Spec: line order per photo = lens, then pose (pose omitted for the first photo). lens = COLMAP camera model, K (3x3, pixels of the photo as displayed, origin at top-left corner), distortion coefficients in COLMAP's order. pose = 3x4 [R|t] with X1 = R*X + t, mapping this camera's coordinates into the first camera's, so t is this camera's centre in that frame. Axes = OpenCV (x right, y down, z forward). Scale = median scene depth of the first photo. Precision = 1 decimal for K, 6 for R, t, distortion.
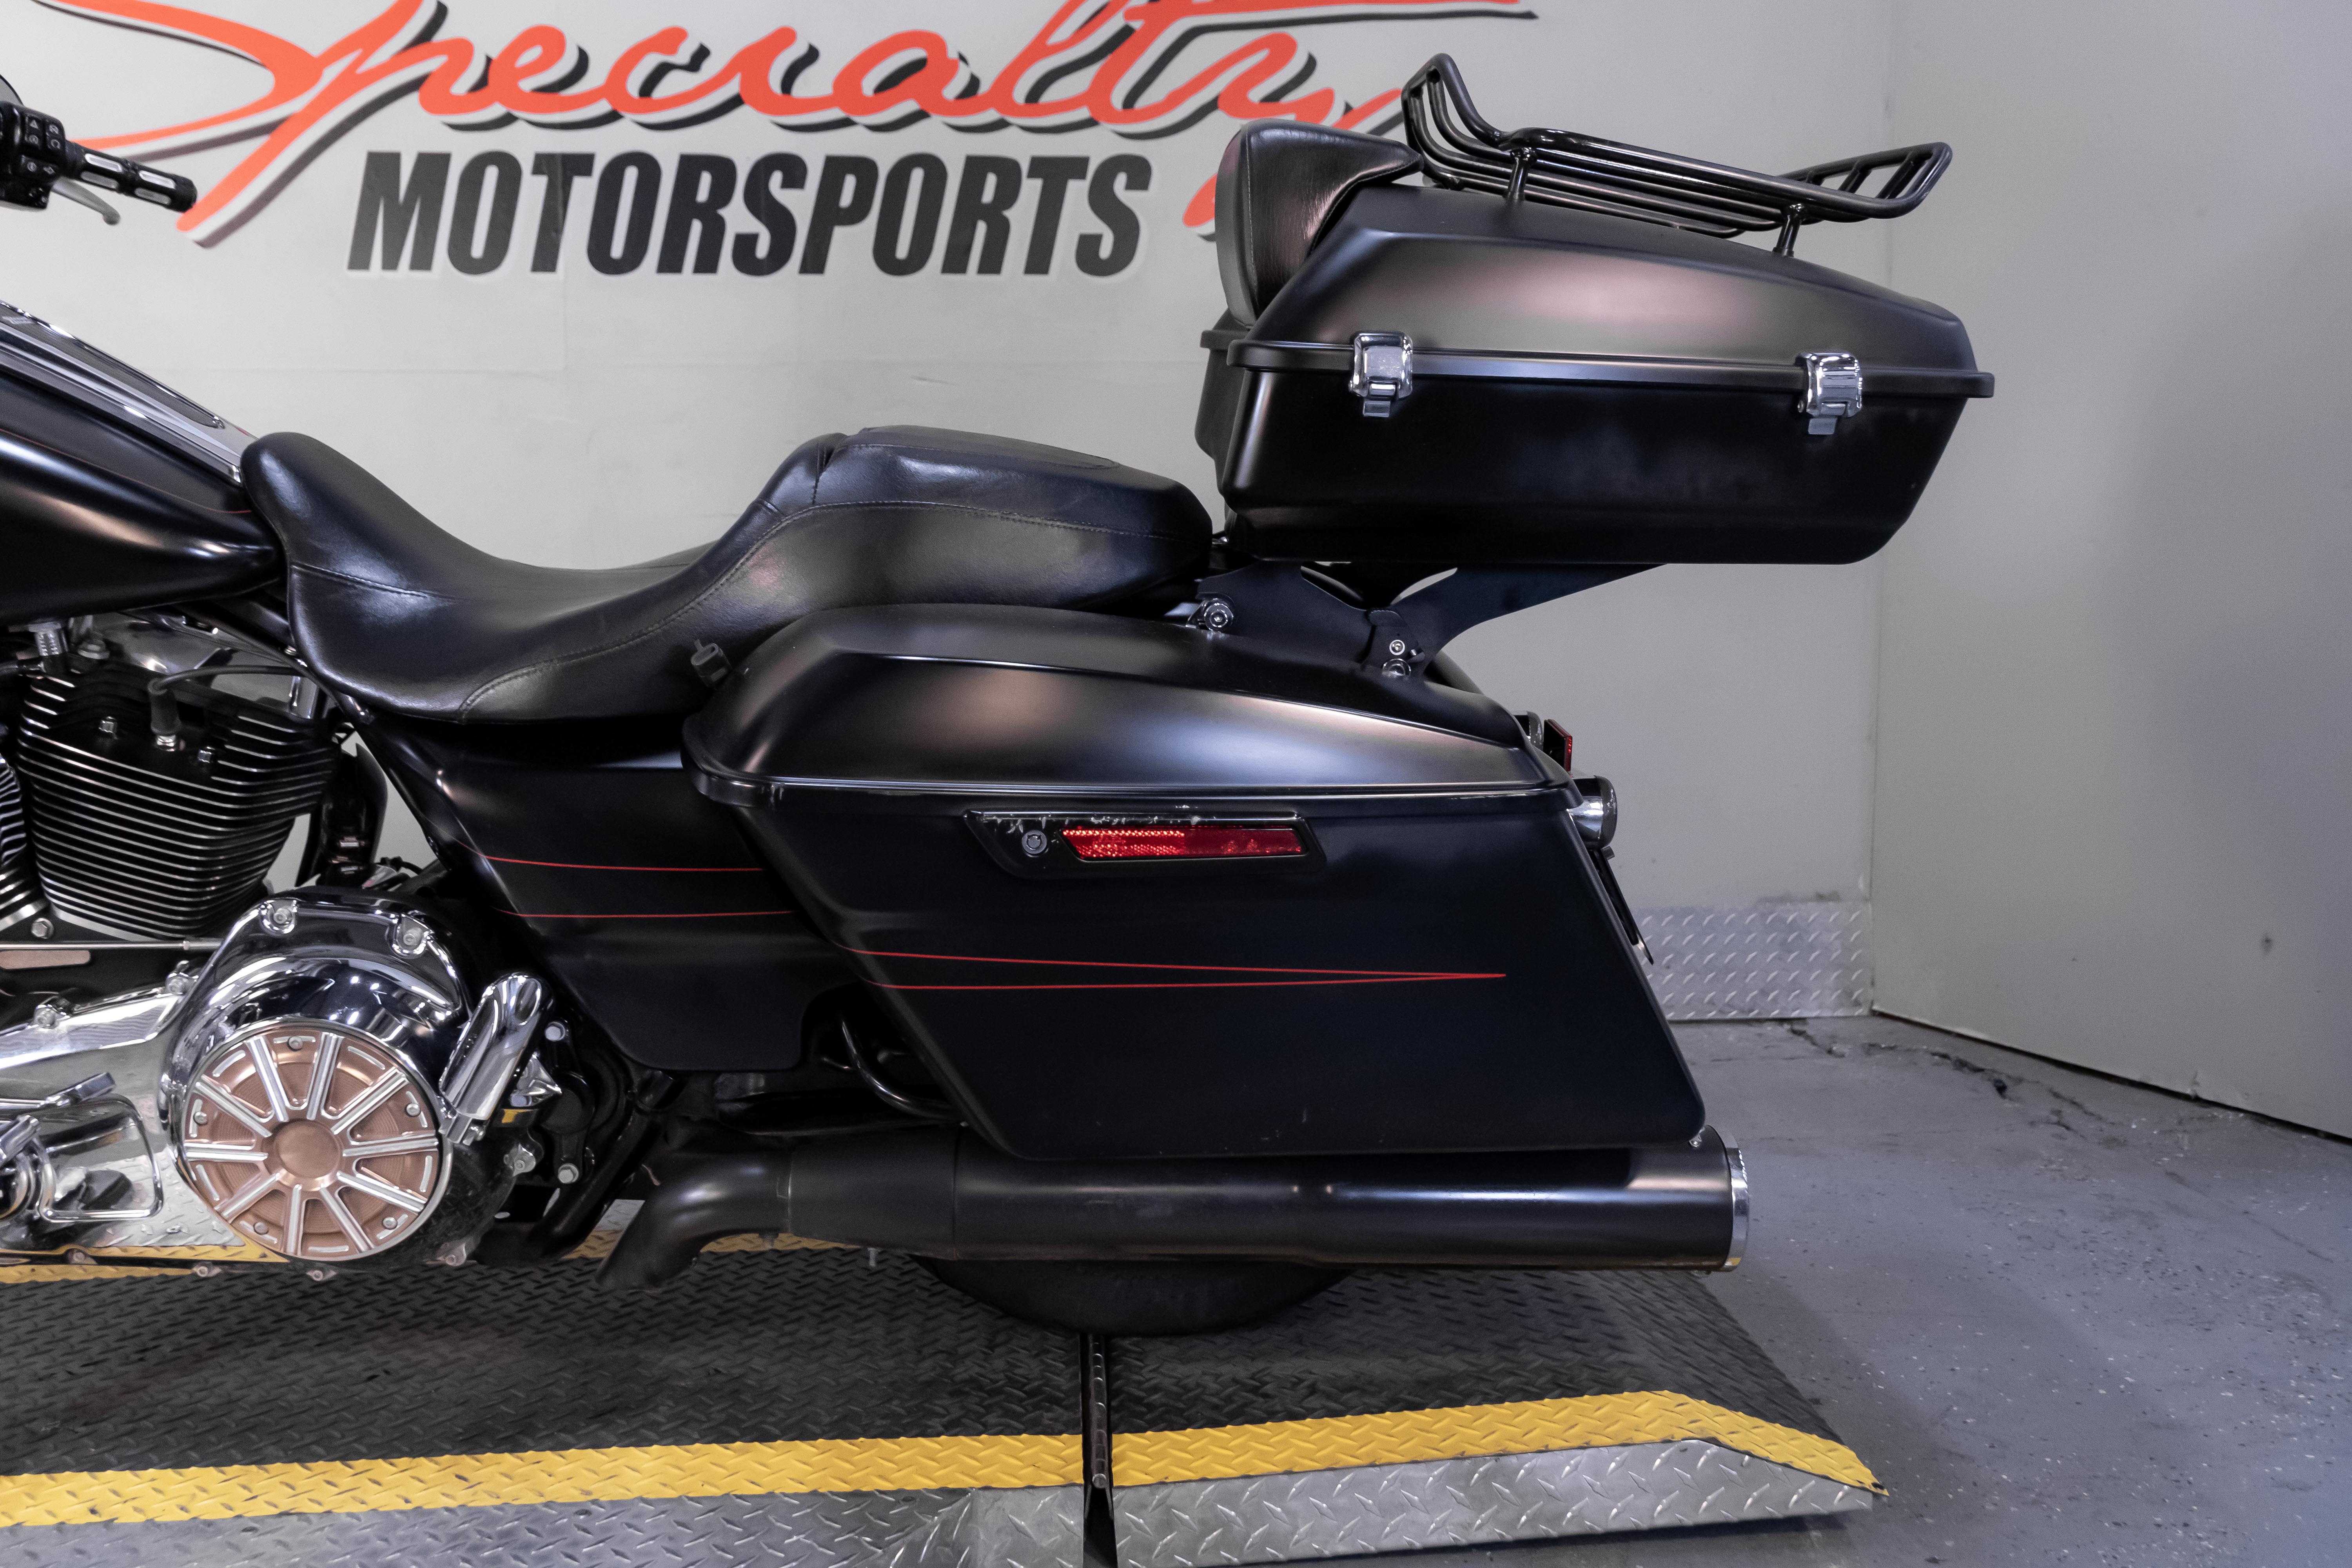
lens RADIAL K [[1798.4, 0, 1176.0], [0, 1798.4, 784.0], [0, 0, 1]] dist [0.004033, -0.000607]
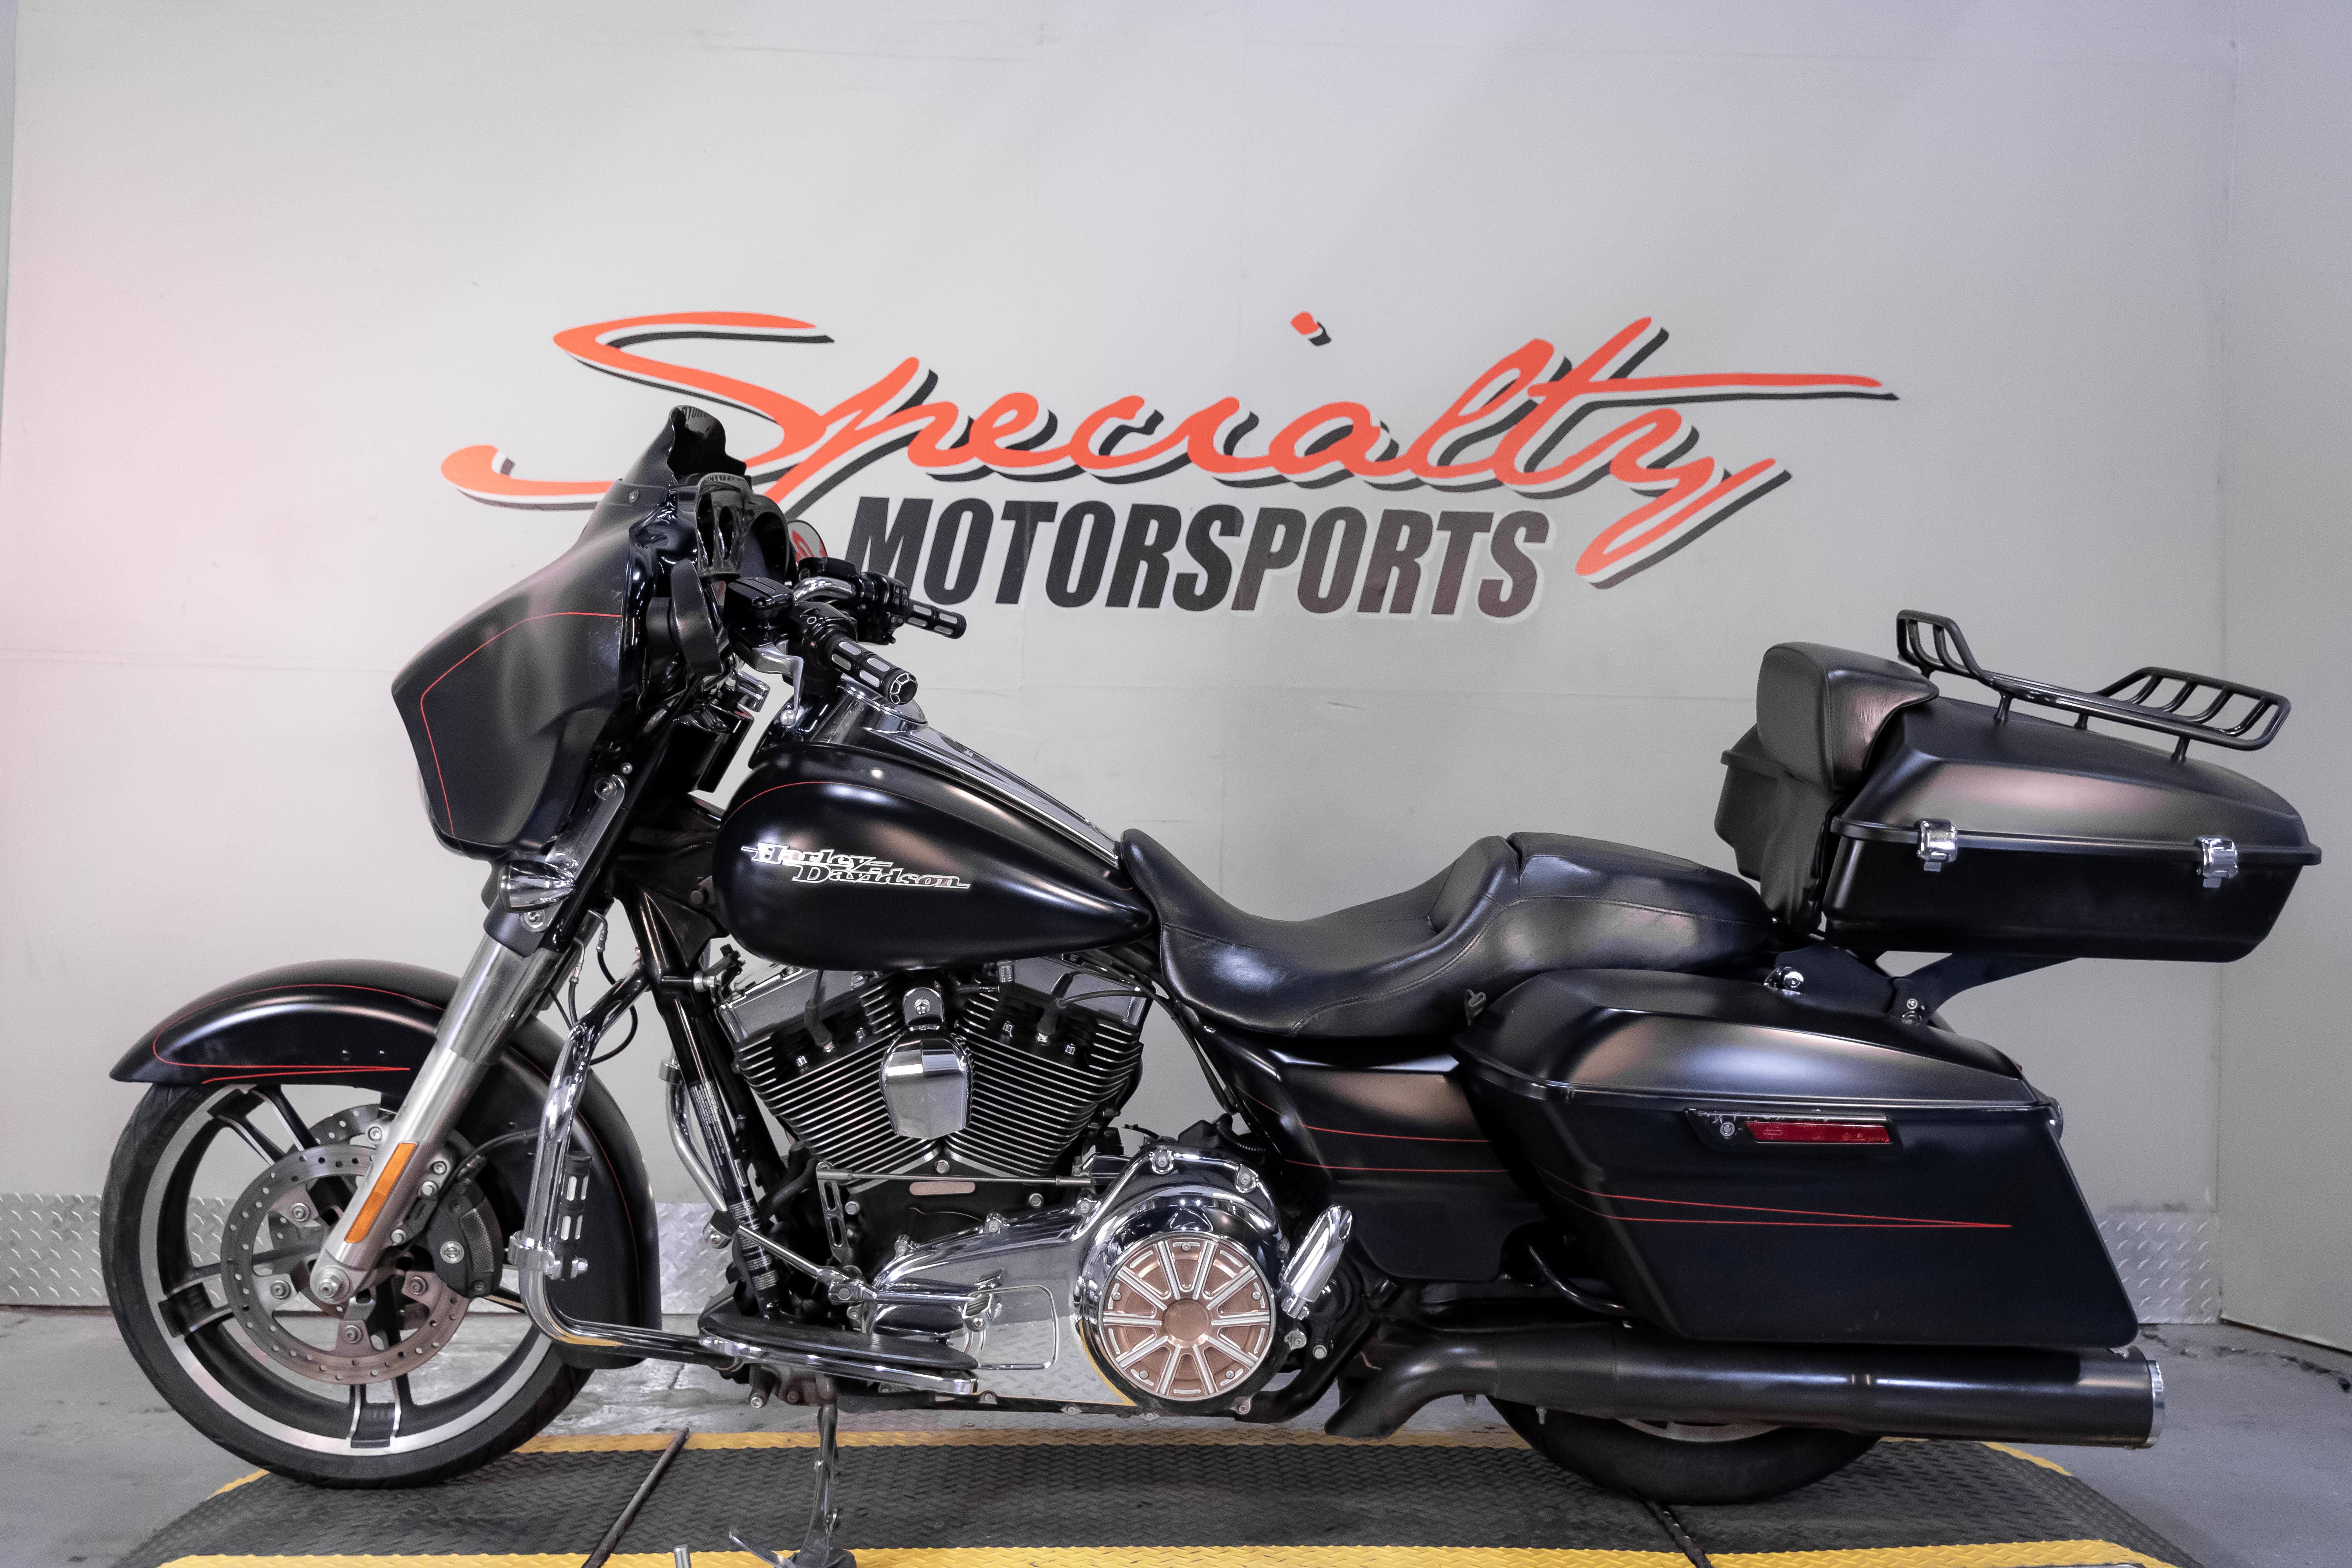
lens RADIAL K [[2350.0, 0, 1171.9], [0, 2350.0, 792.1], [0, 0, 1]] dist [0.044890, -0.079947]
pose [[0.999076, 0.027430, -0.033094, -0.197650], [-0.030972, 0.993253, -0.111753, -0.006348], [0.029806, 0.112675, 0.993185, -0.446403]]
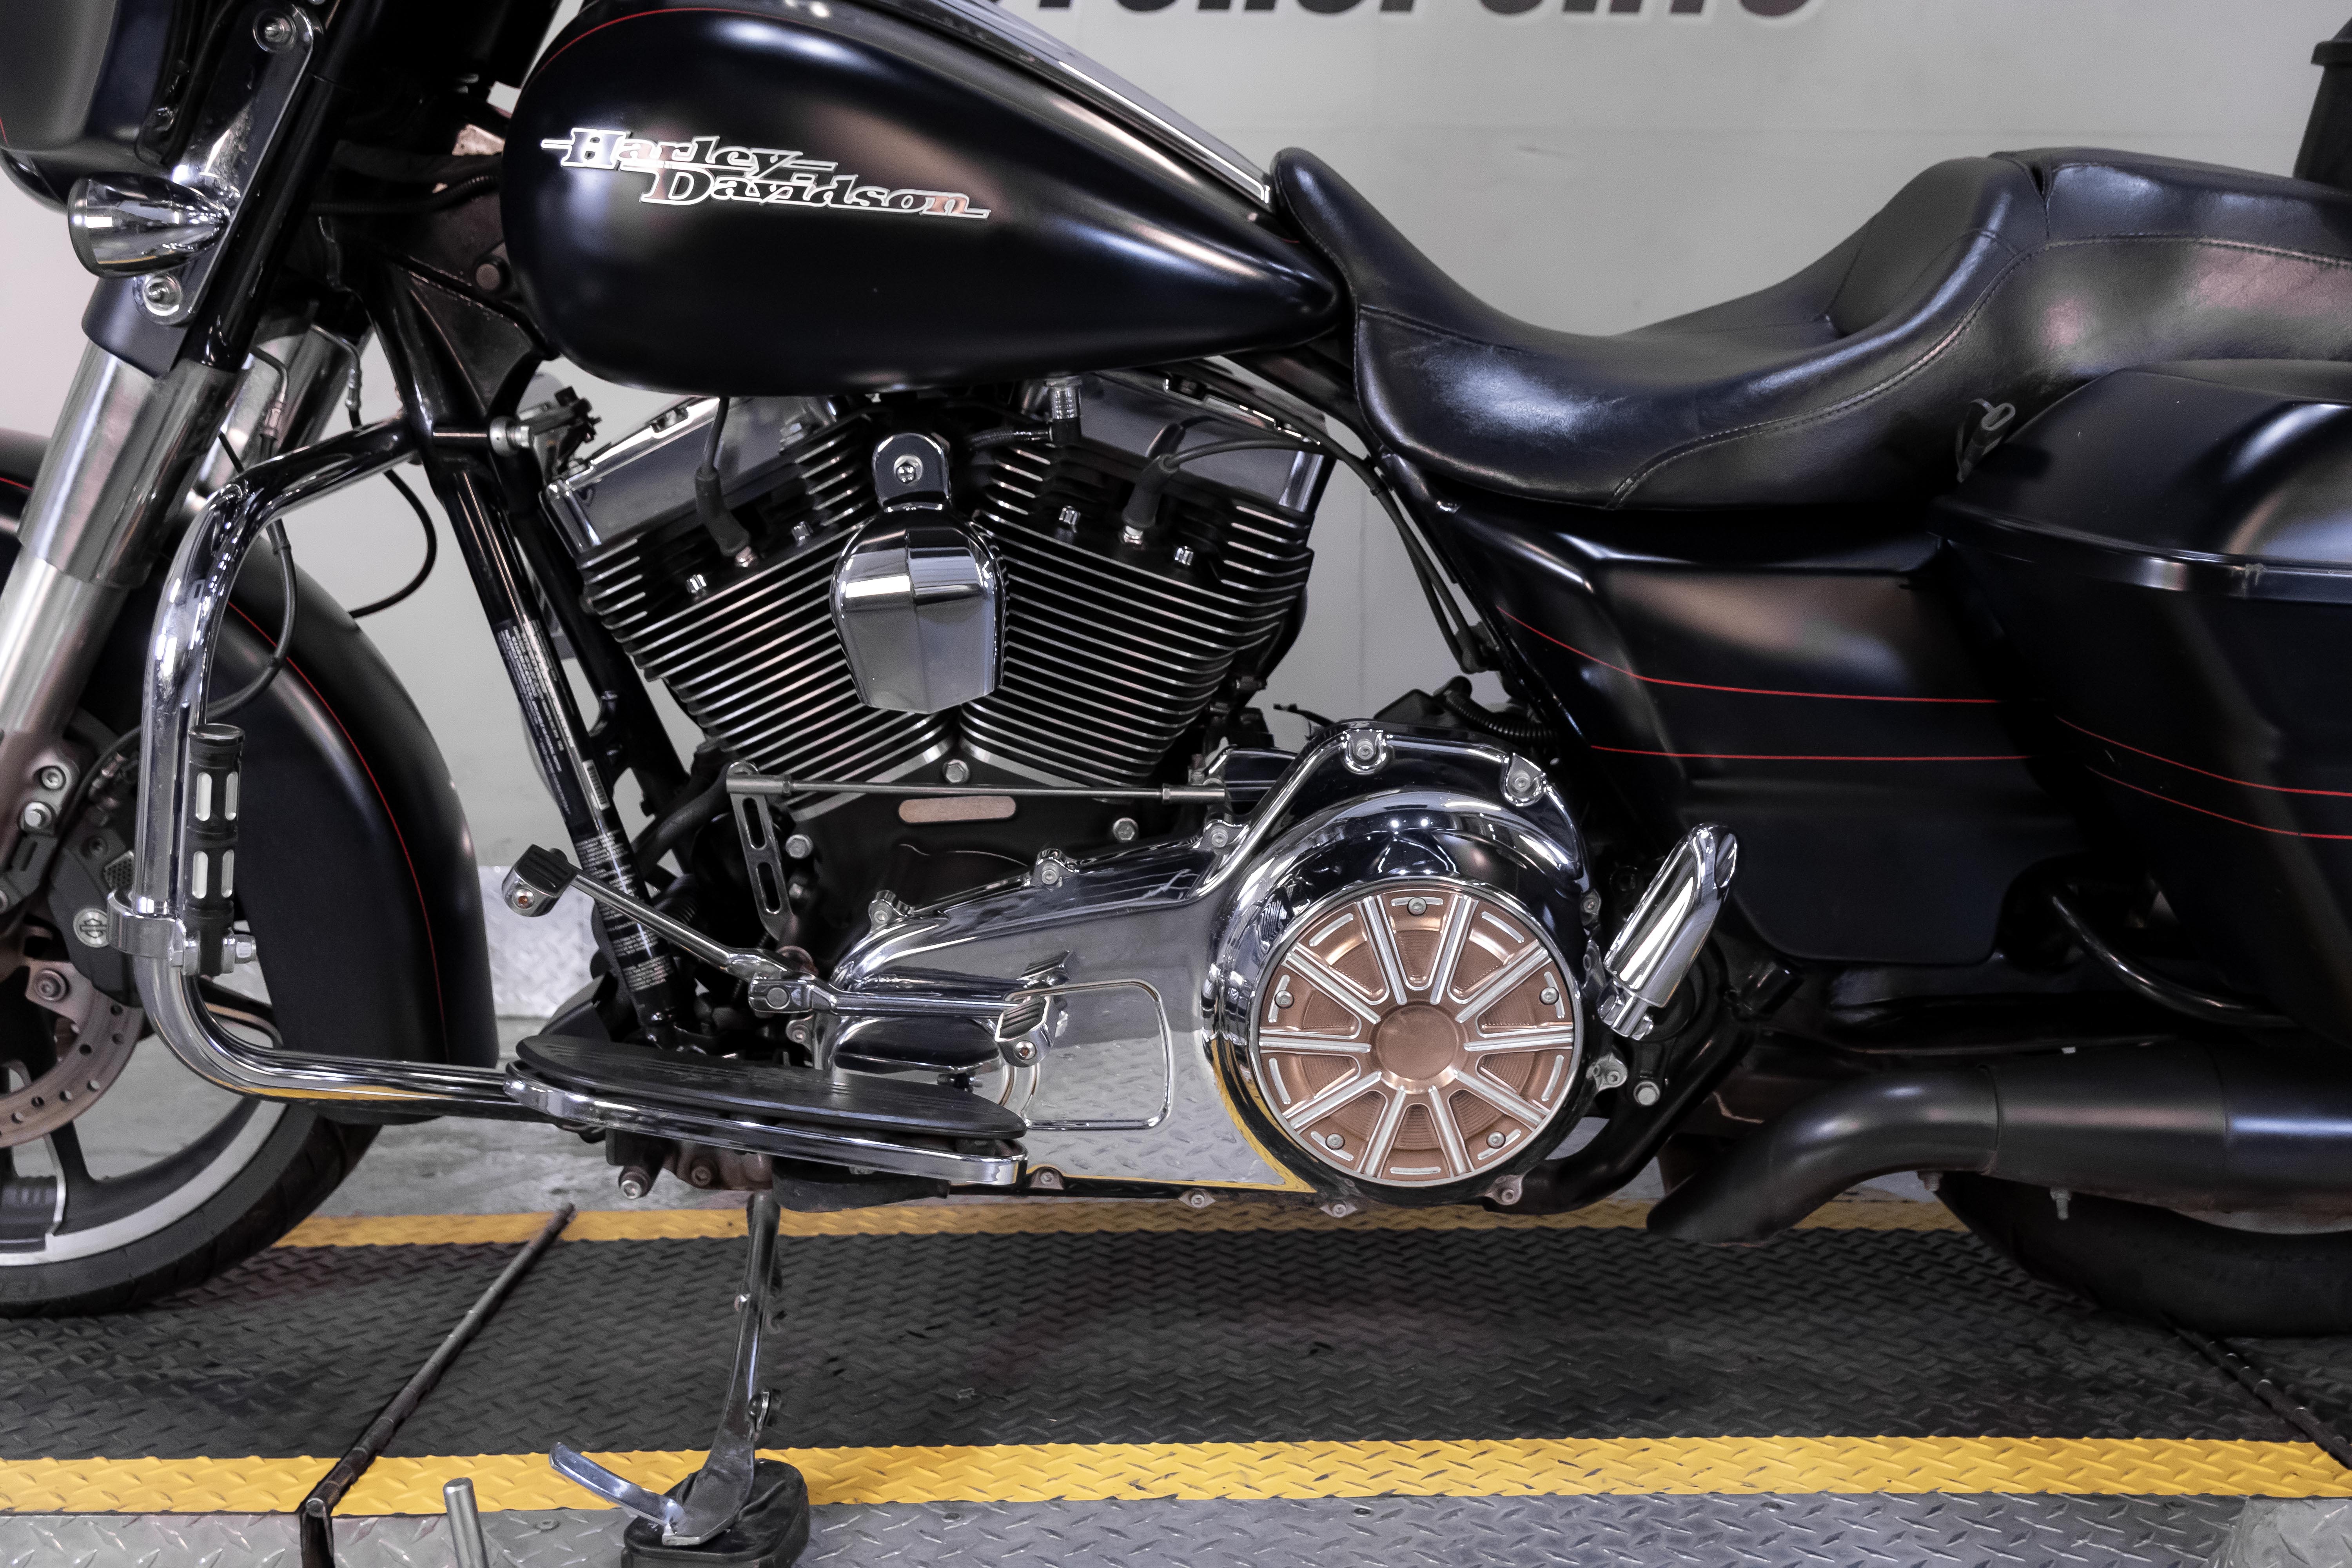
lens RADIAL K [[2357.0, 0, 1176.0], [0, 2357.0, 784.0], [0, 0, 1]] dist [-0.007422, -0.014495]
pose [[0.998427, 0.021092, -0.051946, -0.240270], [-0.020279, 0.999664, 0.016119, 0.033396], [0.052269, -0.015040, 0.998520, -0.019142]]
